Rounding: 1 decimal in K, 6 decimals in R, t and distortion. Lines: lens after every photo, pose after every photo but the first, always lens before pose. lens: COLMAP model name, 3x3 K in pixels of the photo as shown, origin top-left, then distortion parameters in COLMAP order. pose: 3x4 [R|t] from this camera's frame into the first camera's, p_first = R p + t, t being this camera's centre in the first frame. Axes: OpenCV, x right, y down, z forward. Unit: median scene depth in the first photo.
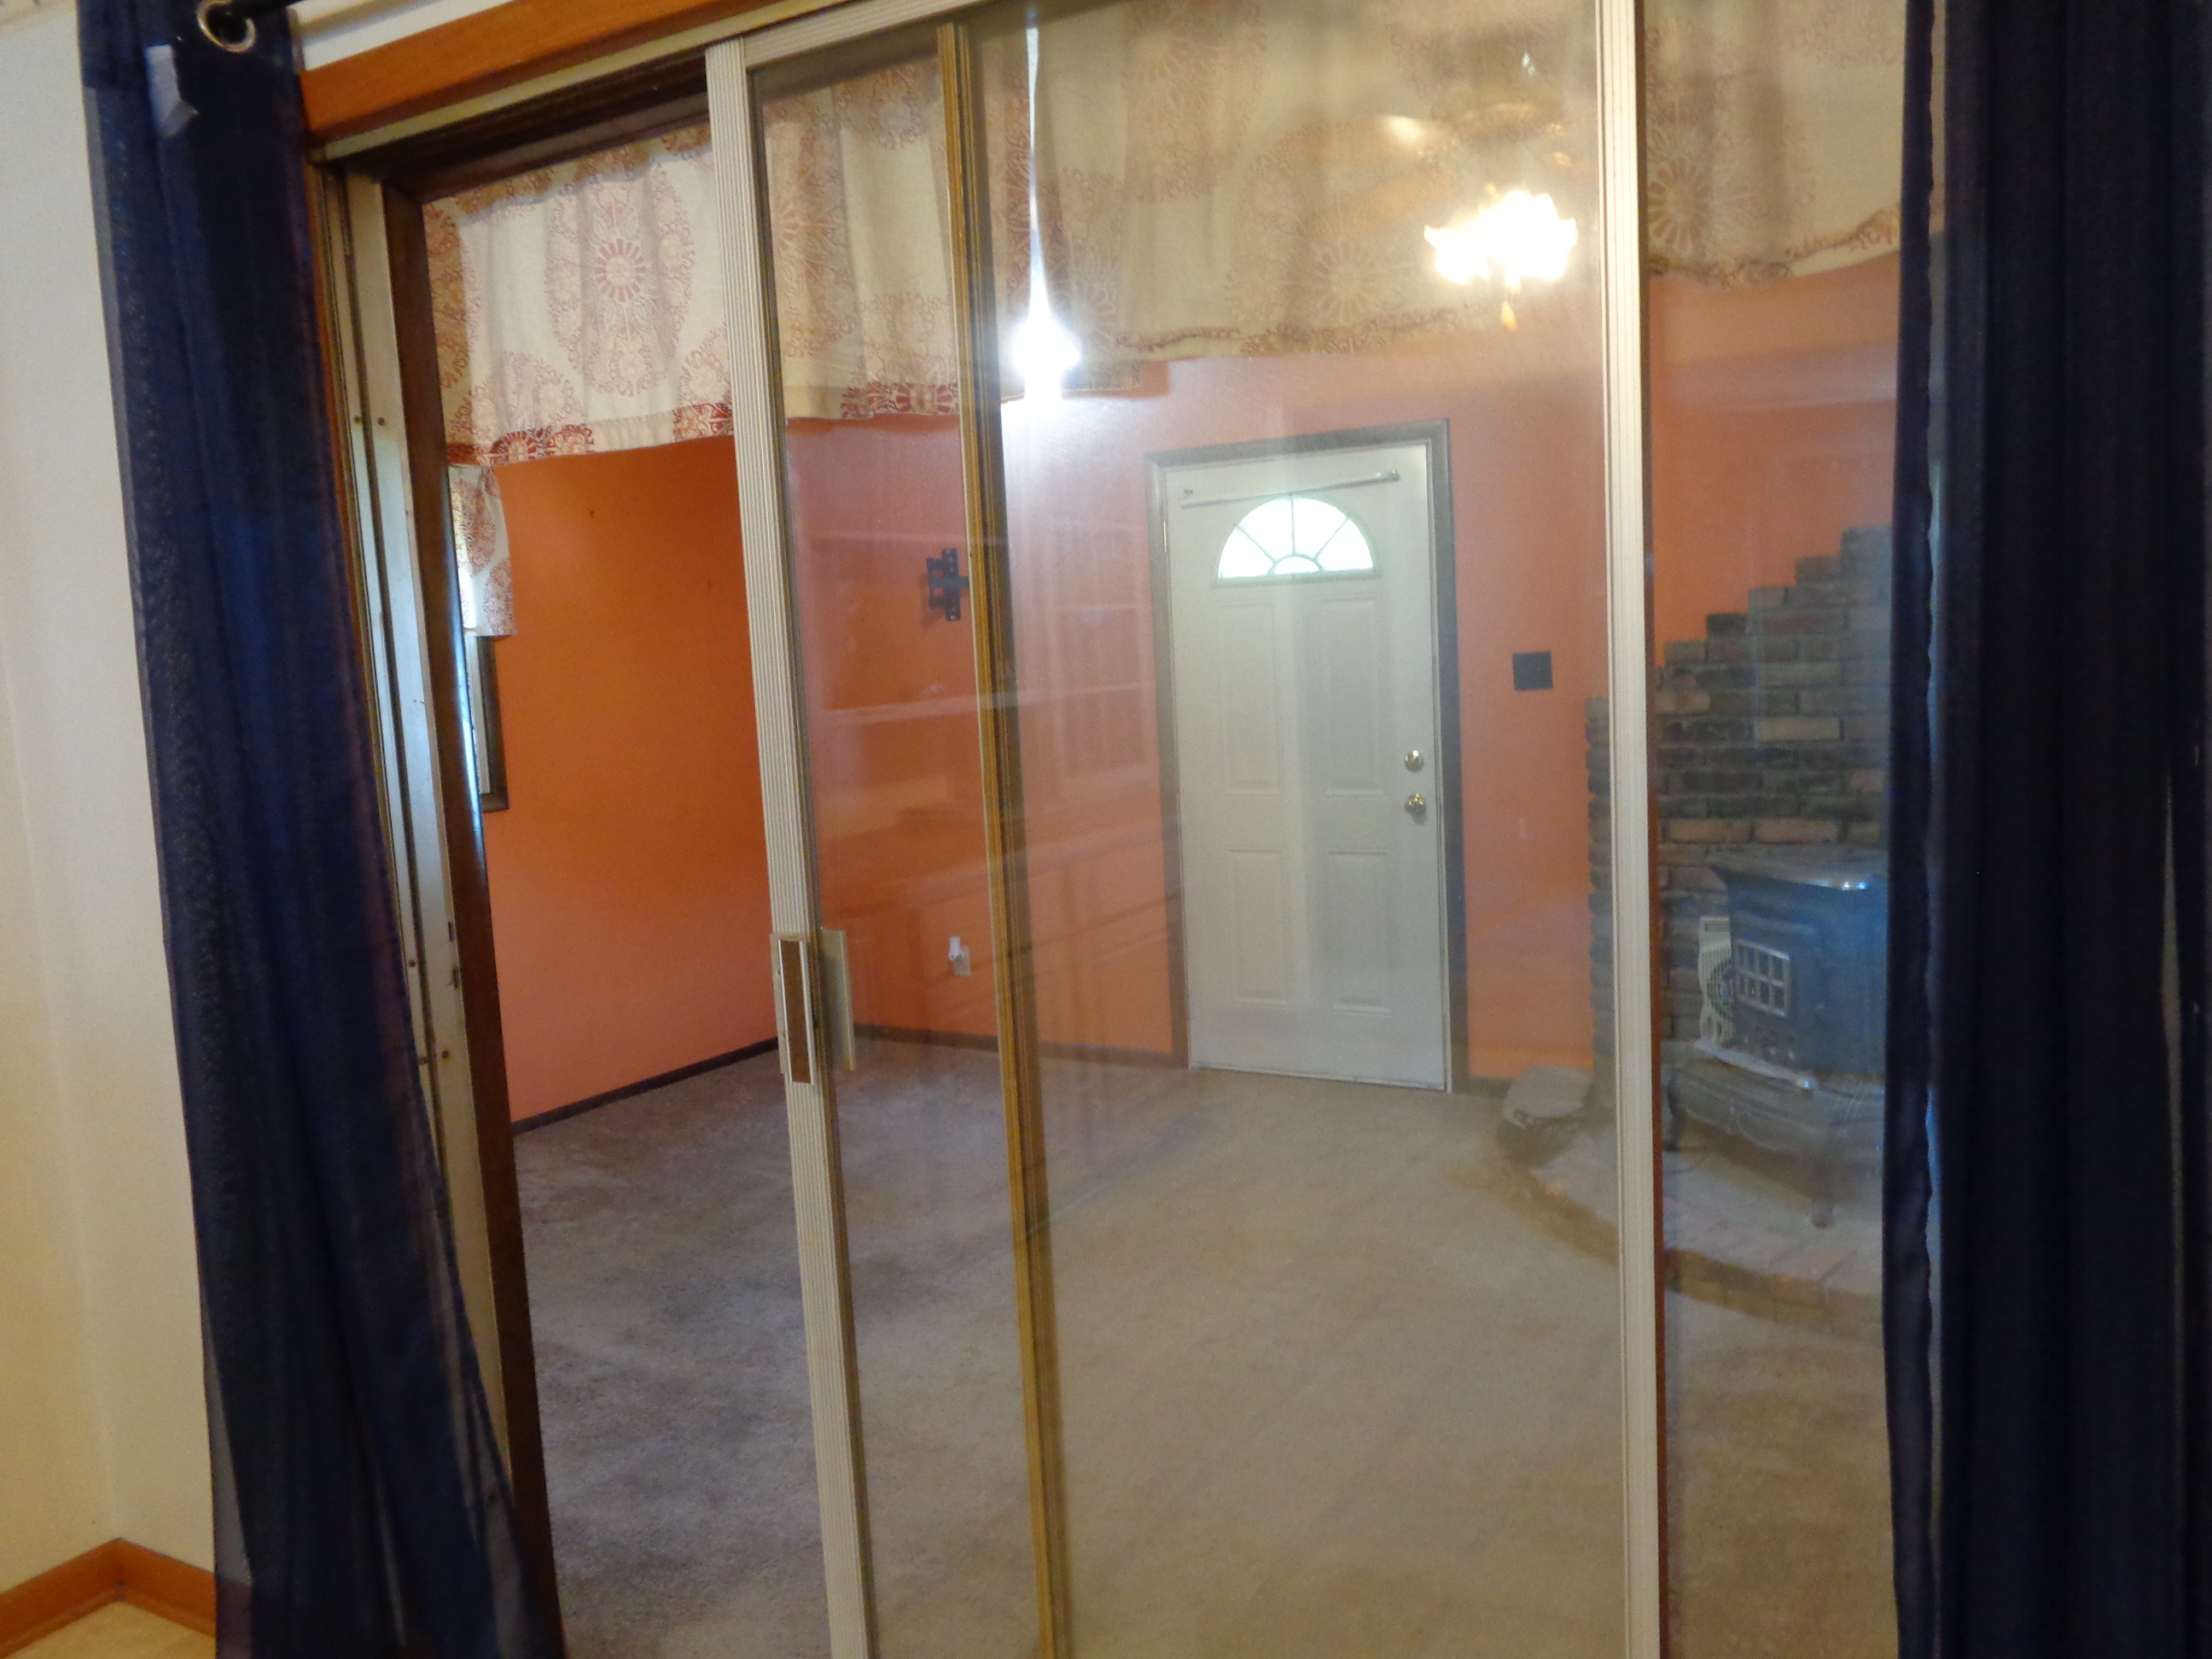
lens RADIAL K [[1663.4, 0, 1103.4], [0, 1663.4, 823.0], [0, 0, 1]] dist [-0.002426, 0.014342]
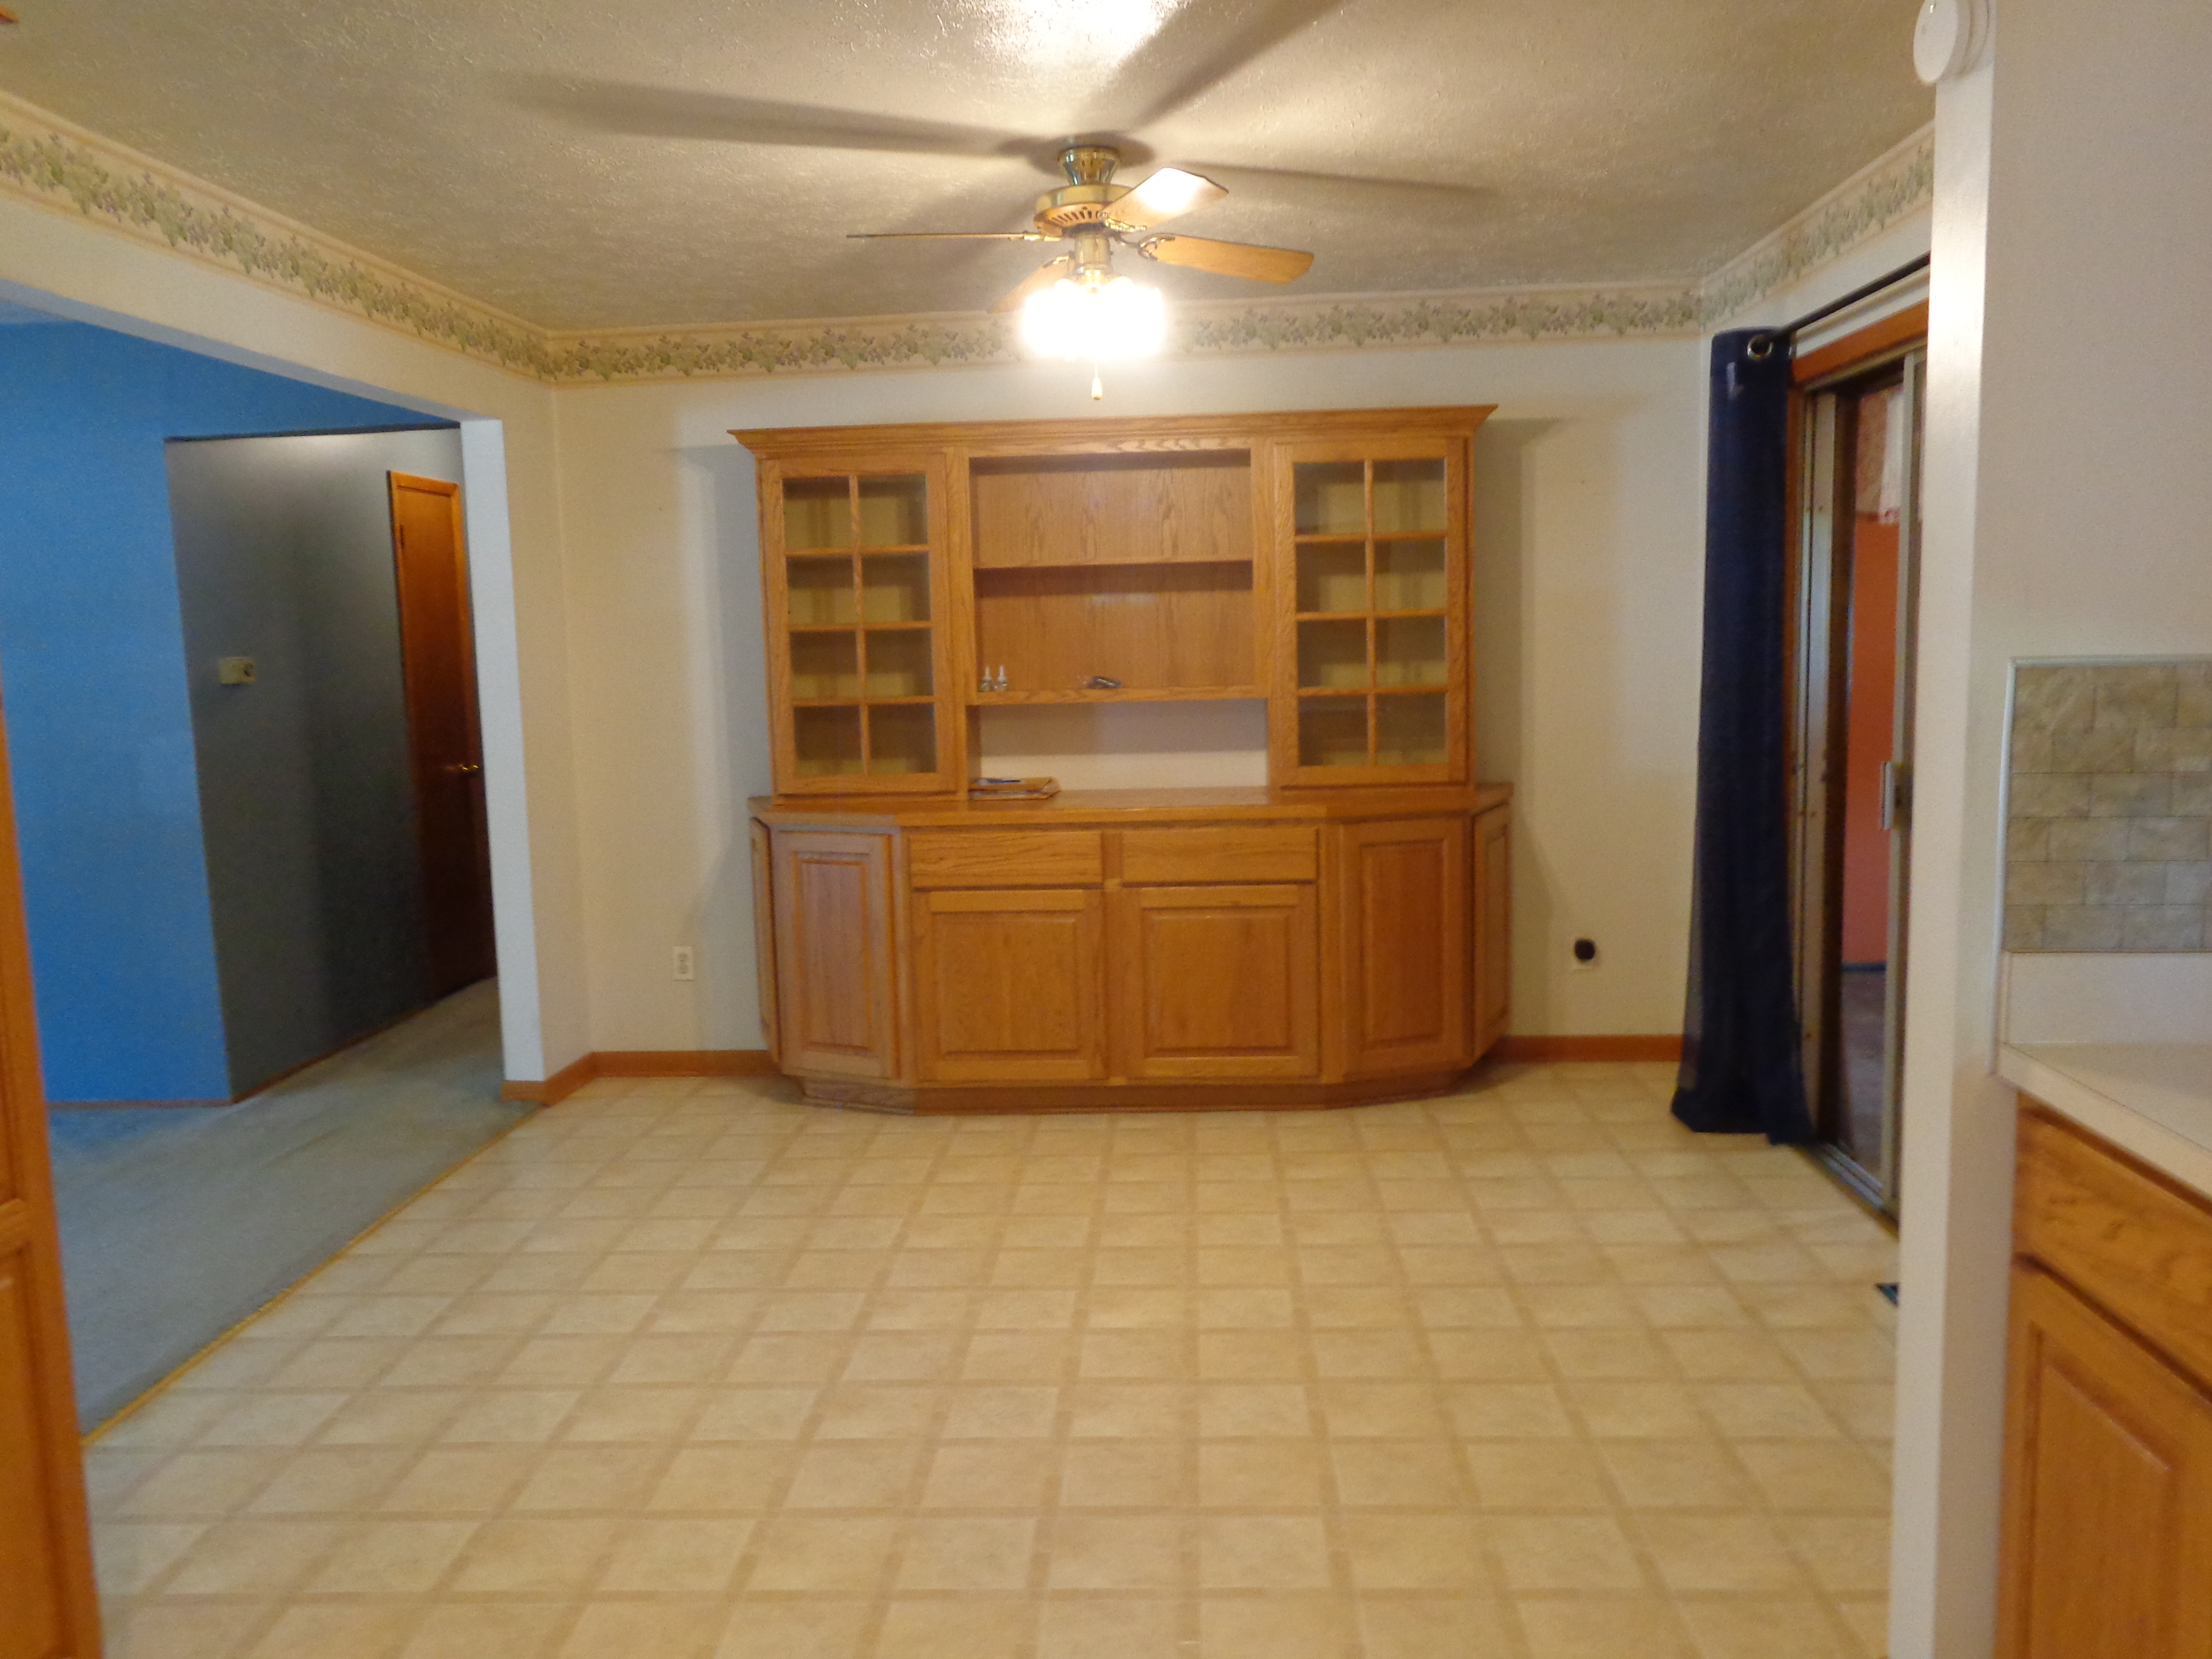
lens RADIAL K [[1660.4, 0, 1114.3], [0, 1660.4, 821.0], [0, 0, 1]] dist [-0.007232, 0.011715]
pose [[0.450897, 0.140812, -0.881399, 0.481134], [-0.091864, 0.989555, 0.111096, 0.001414], [0.887836, 0.030876, 0.459122, -0.340527]]
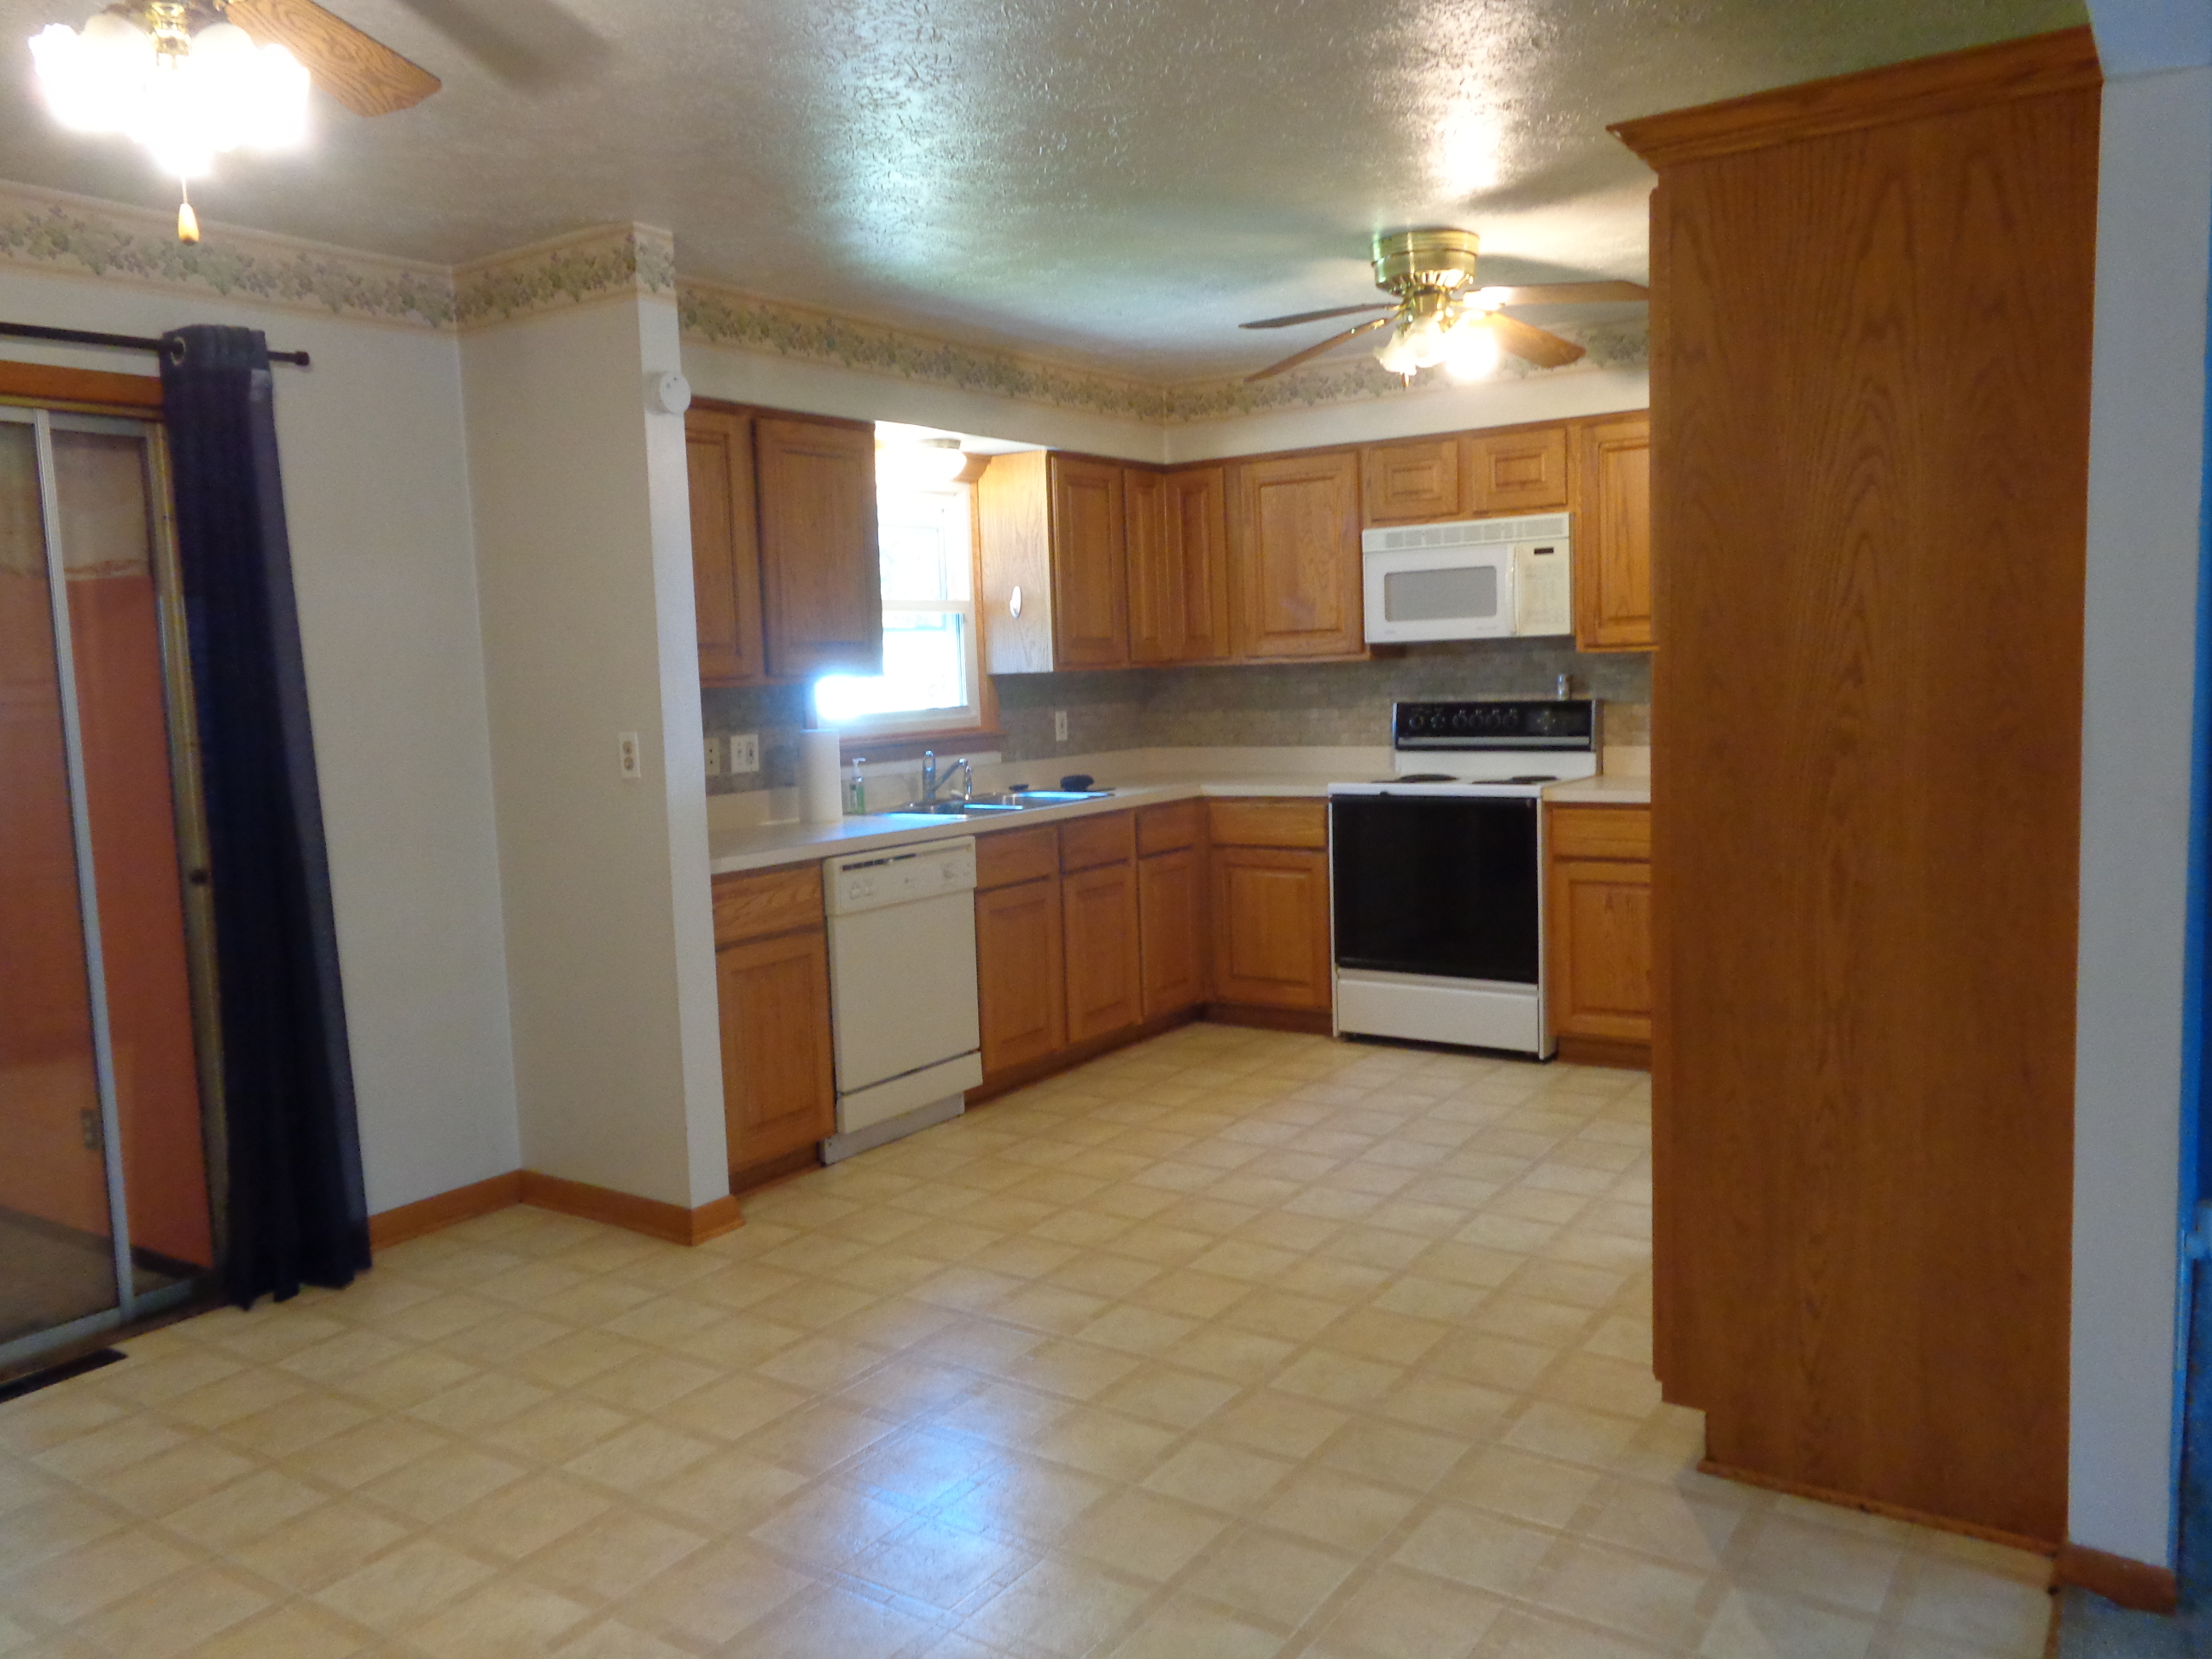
lens RADIAL K [[1660.4, 0, 1114.3], [0, 1660.4, 821.0], [0, 0, 1]] dist [-0.007232, 0.011715]
pose [[0.071089, -0.048215, 0.996304, -0.649640], [0.145624, 0.988631, 0.037453, 0.060003], [-0.986783, 0.142423, 0.077302, -0.248478]]
